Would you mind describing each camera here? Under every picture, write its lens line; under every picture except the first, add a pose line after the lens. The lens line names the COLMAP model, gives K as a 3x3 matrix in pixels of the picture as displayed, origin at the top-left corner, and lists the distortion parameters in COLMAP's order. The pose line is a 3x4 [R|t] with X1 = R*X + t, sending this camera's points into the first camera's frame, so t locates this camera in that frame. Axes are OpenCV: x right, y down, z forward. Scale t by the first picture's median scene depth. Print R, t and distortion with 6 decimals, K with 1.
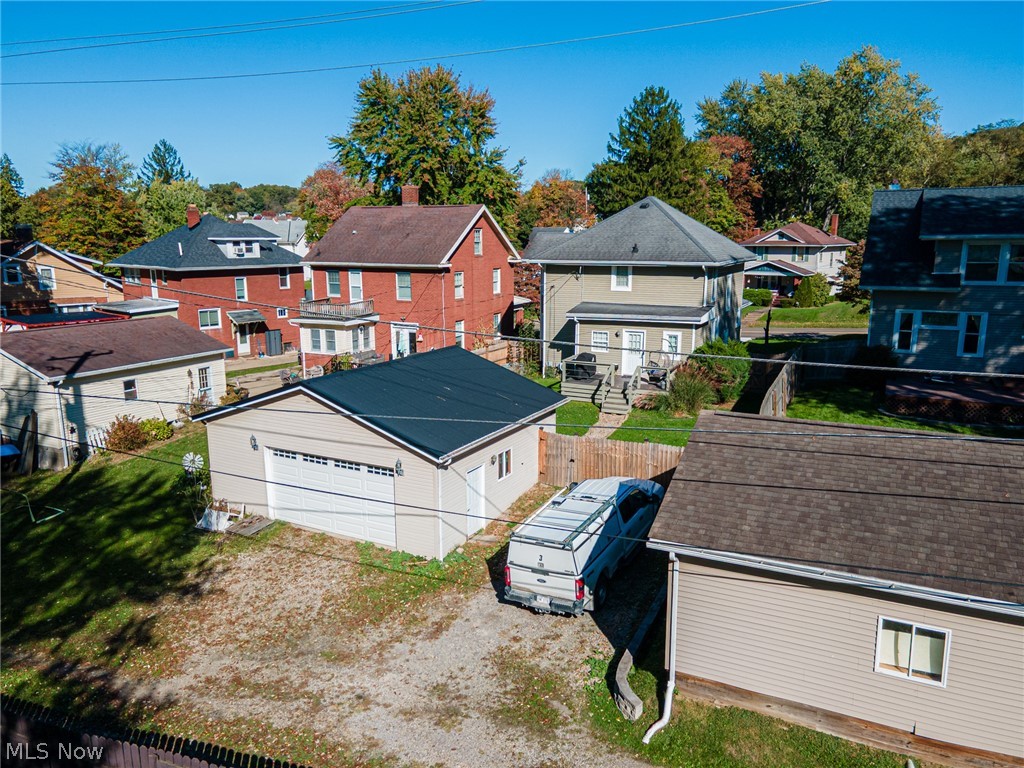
lens RADIAL K [[748.6, 0, 511.7], [0, 748.6, 380.0], [0, 0, 1]] dist [0.042241, 0.000695]
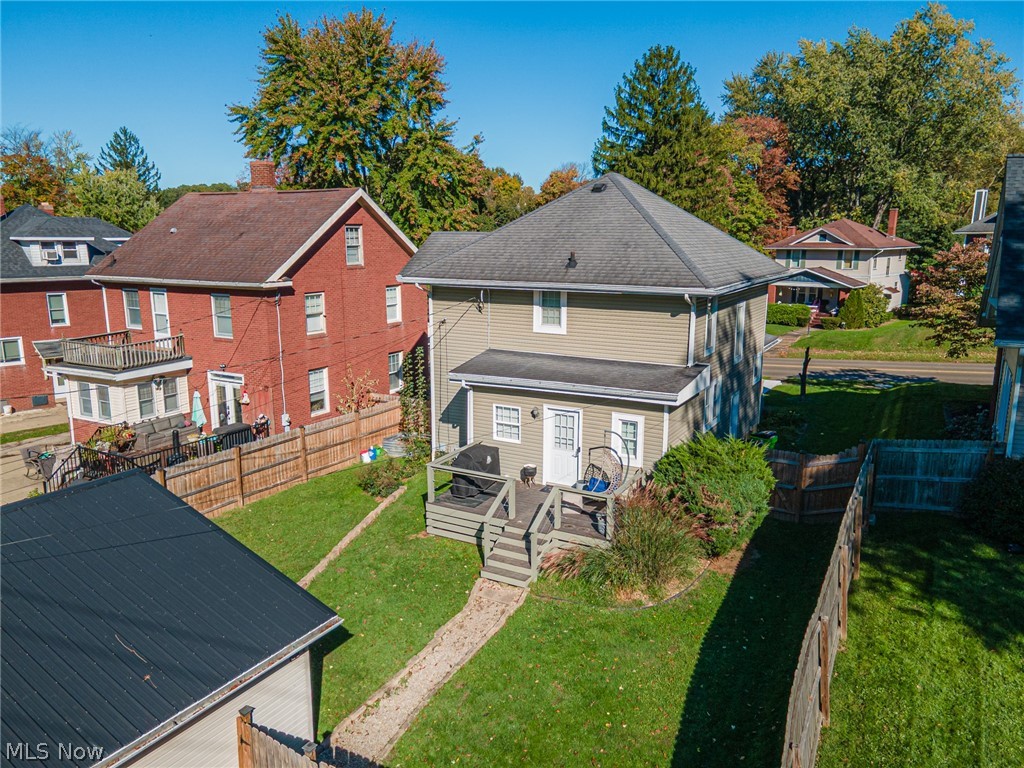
lens RADIAL K [[748.6, 0, 508.2], [0, 748.6, 381.1], [0, 0, 1]] dist [0.042241, 0.000695]
pose [[0.998933, 0.010583, -0.044951, 0.099490], [-0.010448, 0.999940, 0.003240, -0.058984], [0.044983, -0.002767, 0.998984, 0.297047]]
